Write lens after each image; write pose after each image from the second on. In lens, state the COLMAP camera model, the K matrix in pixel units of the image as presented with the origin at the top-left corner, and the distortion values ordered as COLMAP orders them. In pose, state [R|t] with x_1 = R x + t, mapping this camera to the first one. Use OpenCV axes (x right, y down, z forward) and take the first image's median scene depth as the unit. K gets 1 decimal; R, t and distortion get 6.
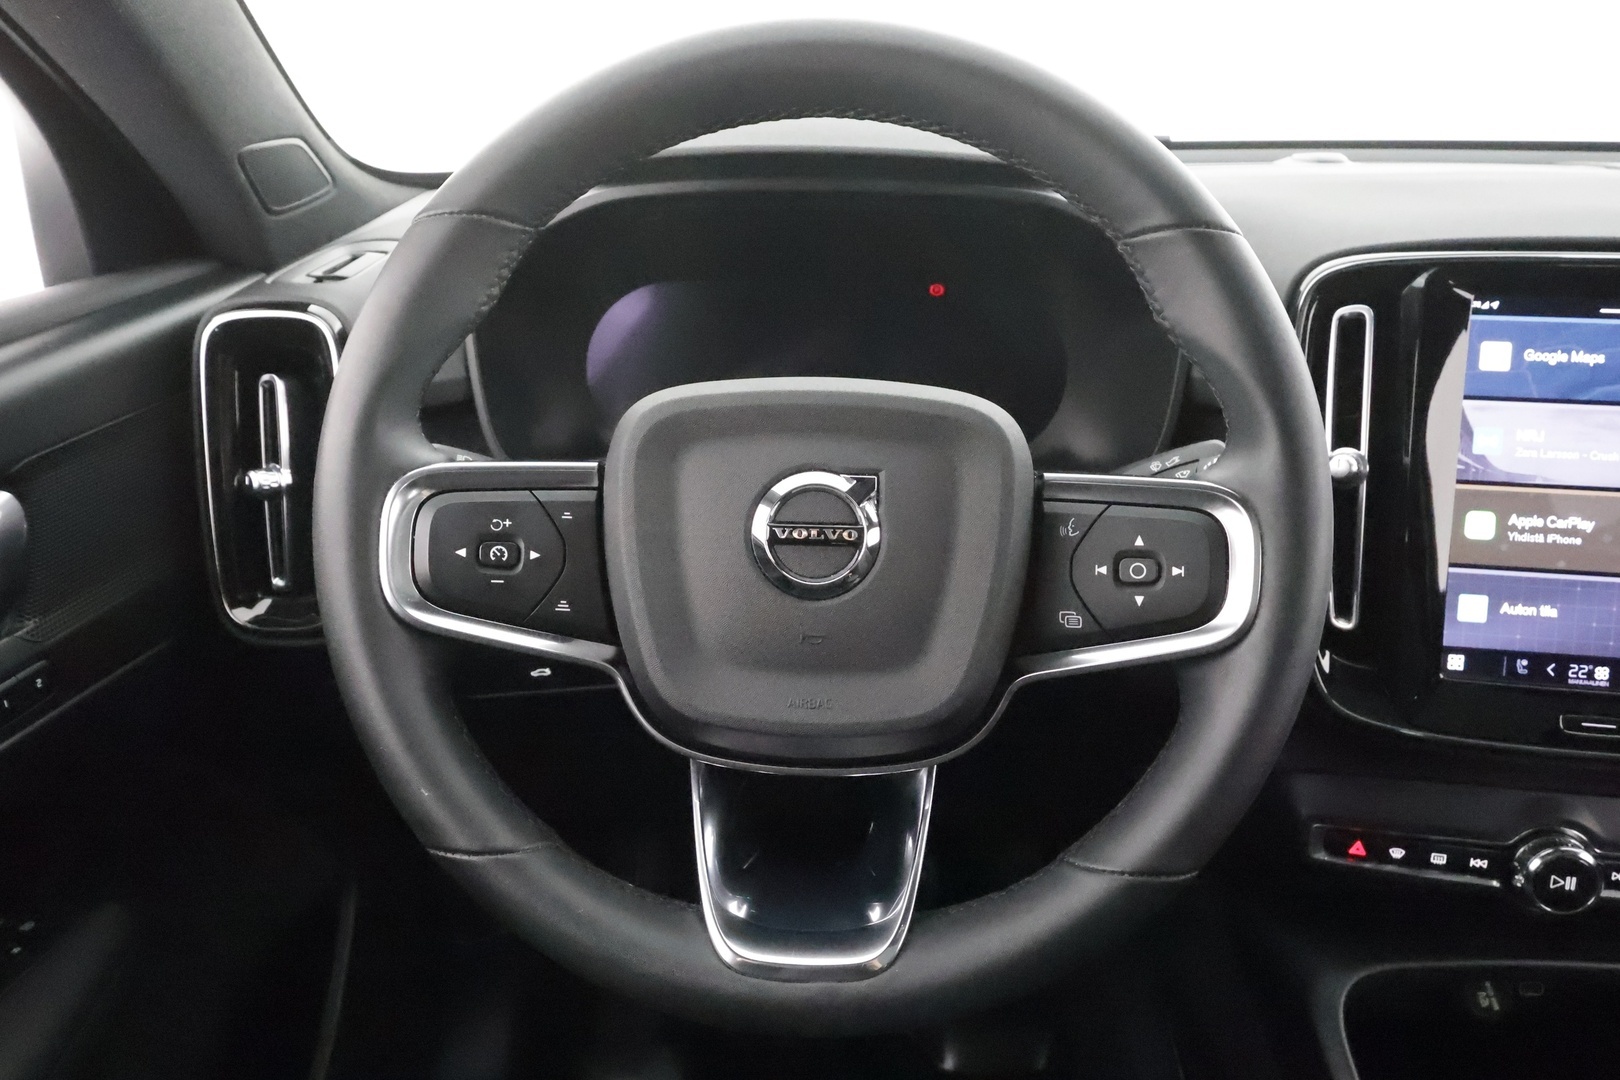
lens RADIAL K [[1096.9, 0, 810.0], [0, 1096.9, 540.0], [0, 0, 1]] dist [0.003710, 0.002152]
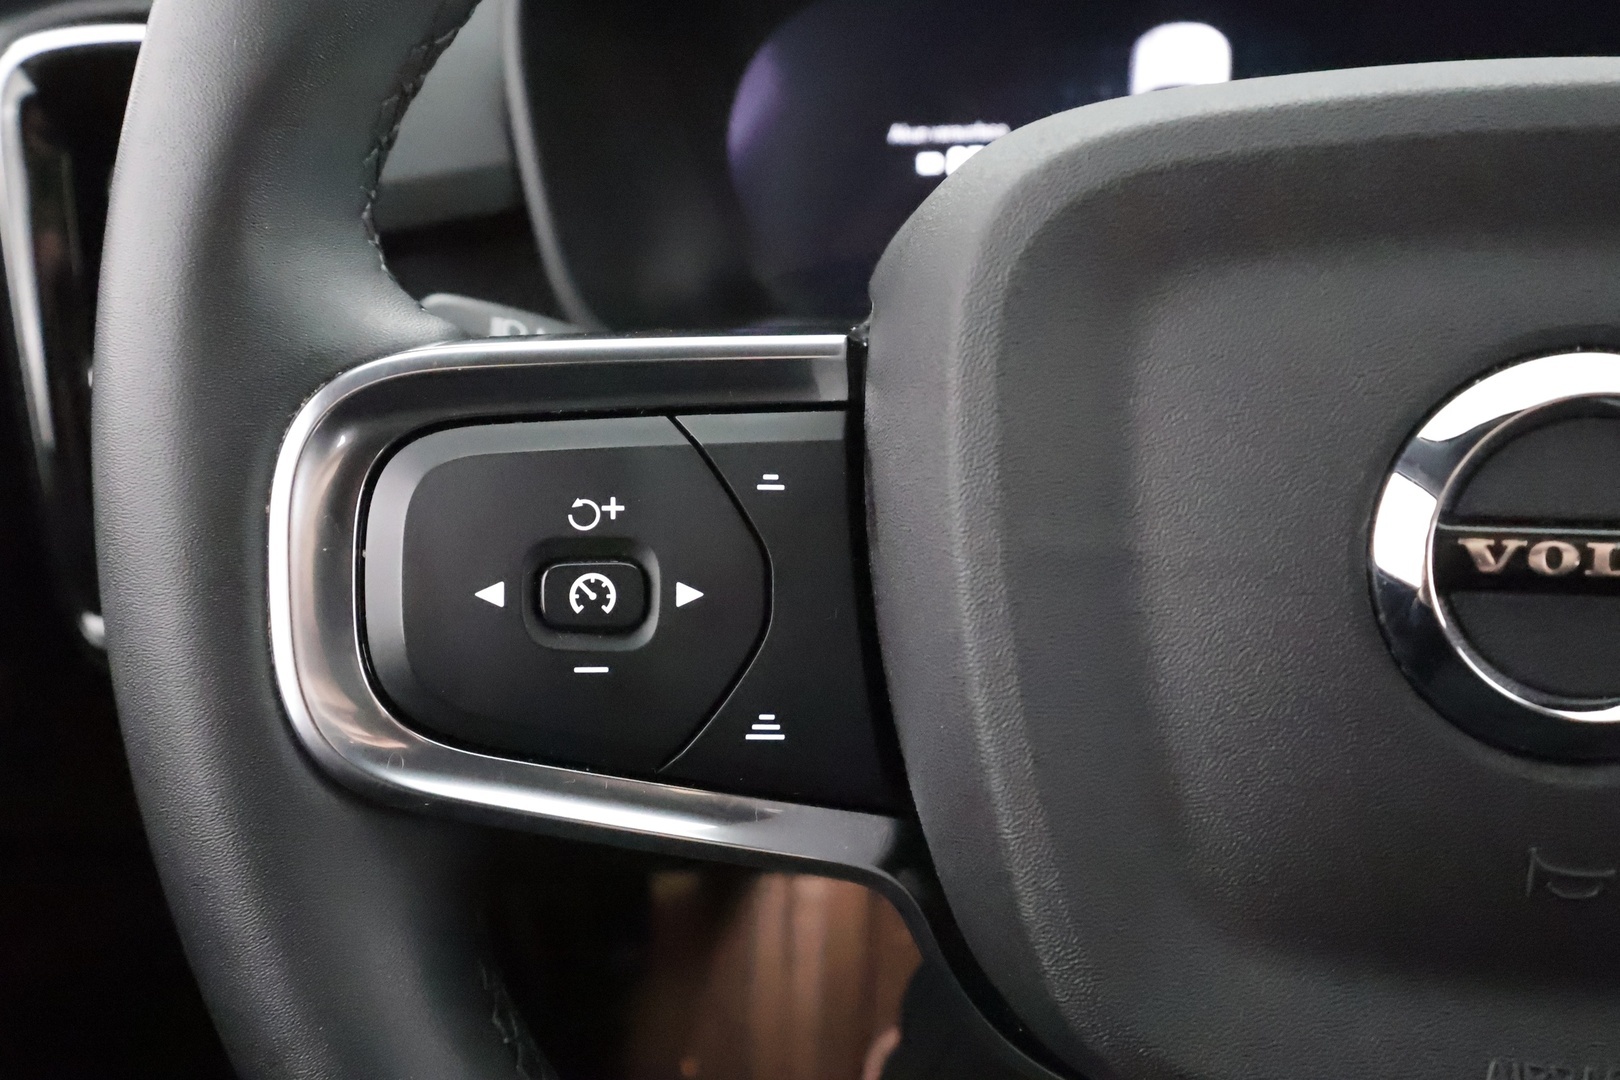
lens RADIAL K [[1284.5, 0, 810.0], [0, 1284.5, 540.0], [0, 0, 1]] dist [0.009496, 0.001043]
pose [[0.995240, -0.005367, -0.097304, -0.166769], [0.014872, 0.995152, 0.097221, -0.044820], [0.096310, -0.098206, 0.990495, 0.574194]]
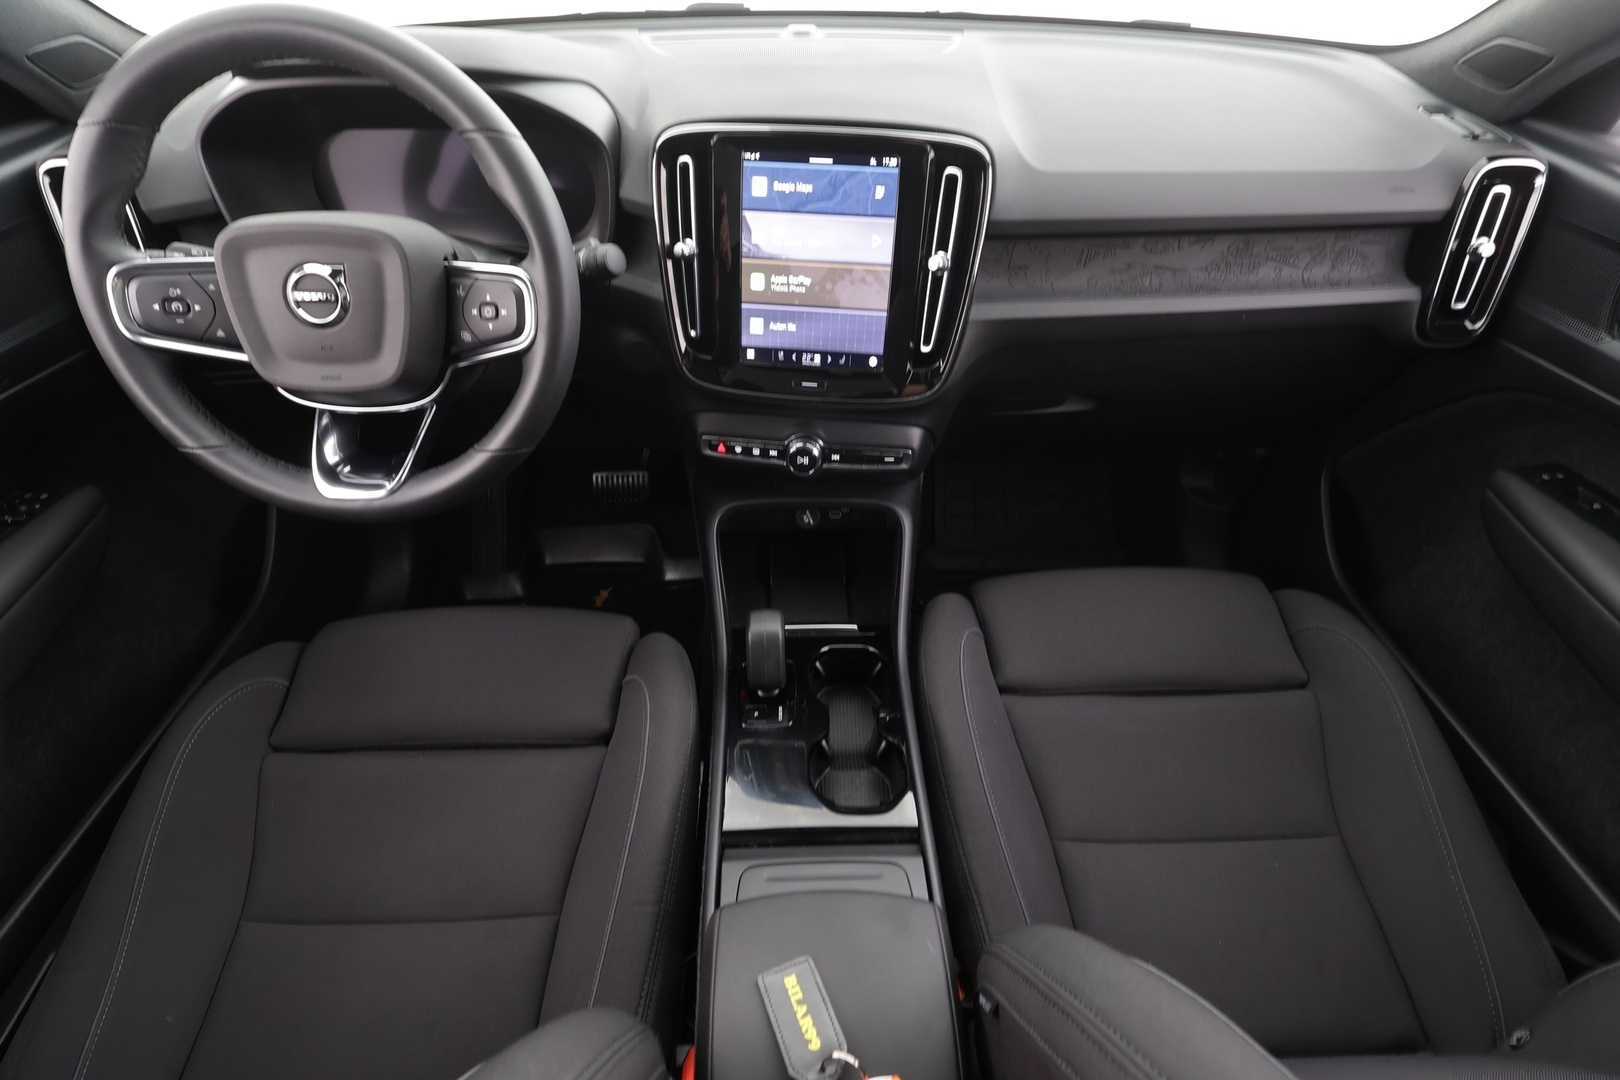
lens RADIAL K [[748.9, 0, 810.0], [0, 748.9, 540.0], [0, 0, 1]] dist [-0.000345, 0.000491]
pose [[0.998695, -0.026844, 0.043439, 0.813894], [0.010655, 0.941501, 0.336843, -0.036536], [-0.049940, -0.335940, 0.940558, -0.519180]]
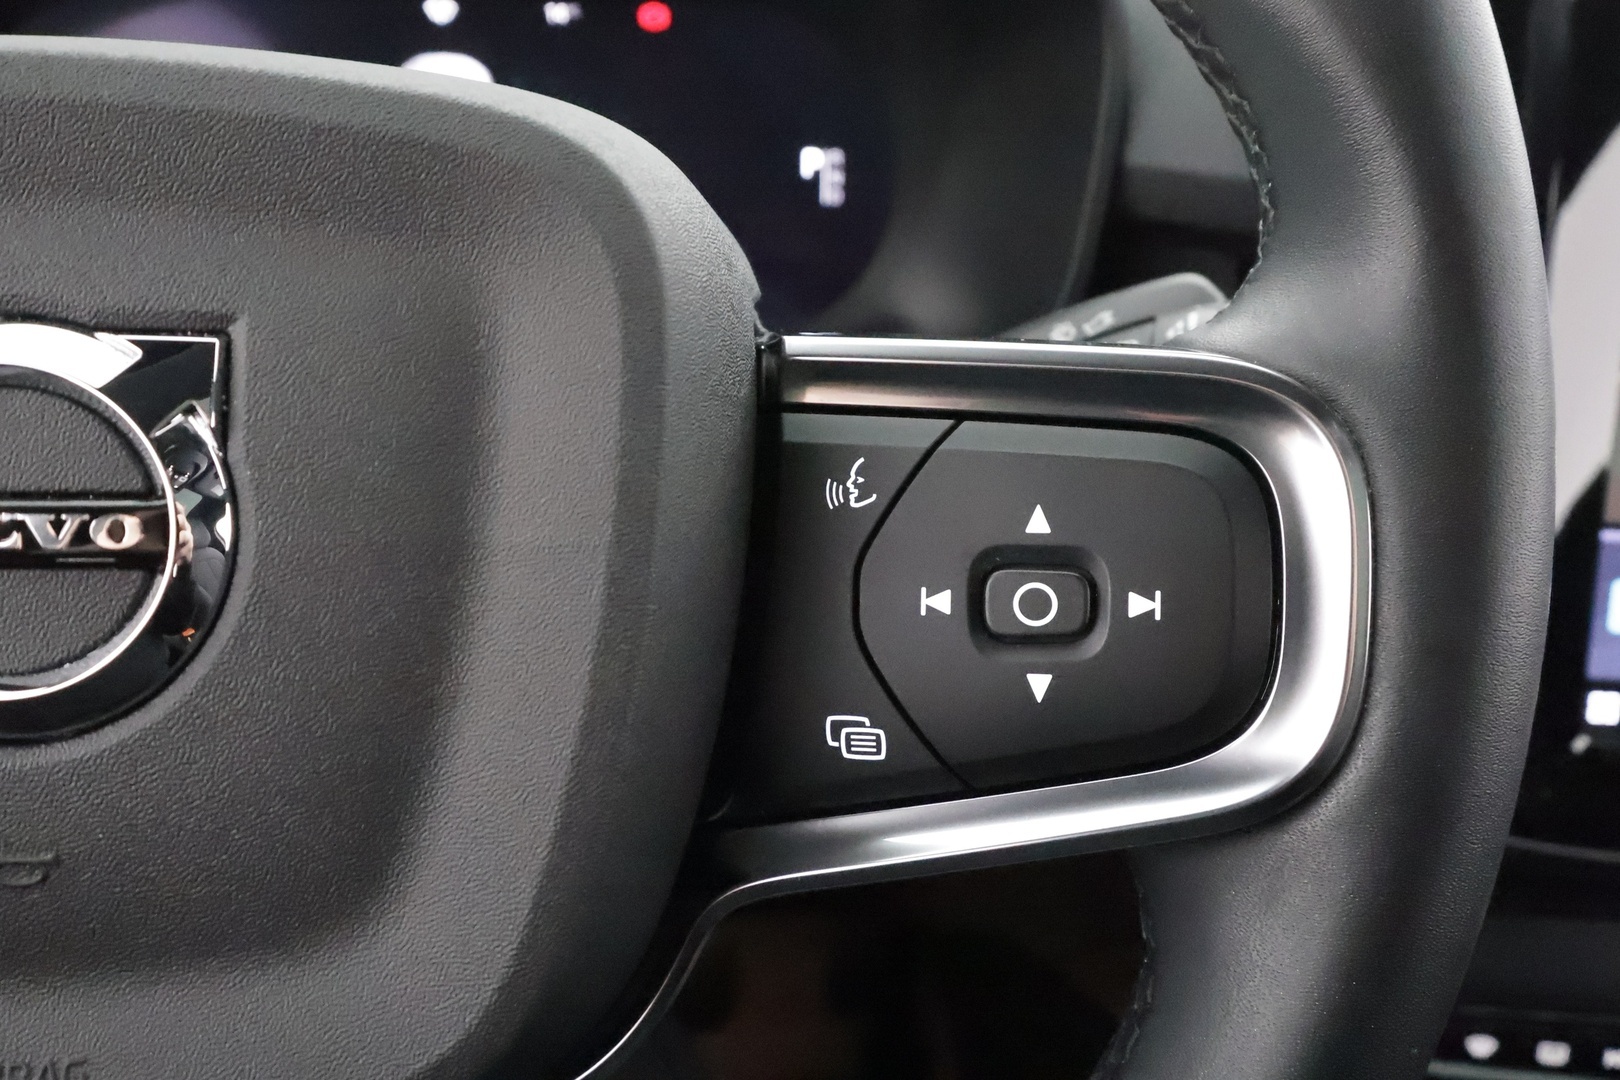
lens RADIAL K [[1284.5, 0, 810.0], [0, 1284.5, 540.0], [0, 0, 1]] dist [0.009496, 0.001043]
pose [[0.990935, -0.024508, 0.132086, 0.164359], [0.016191, 0.997839, 0.063675, -0.020003], [-0.133362, -0.060960, 0.989191, 0.572601]]
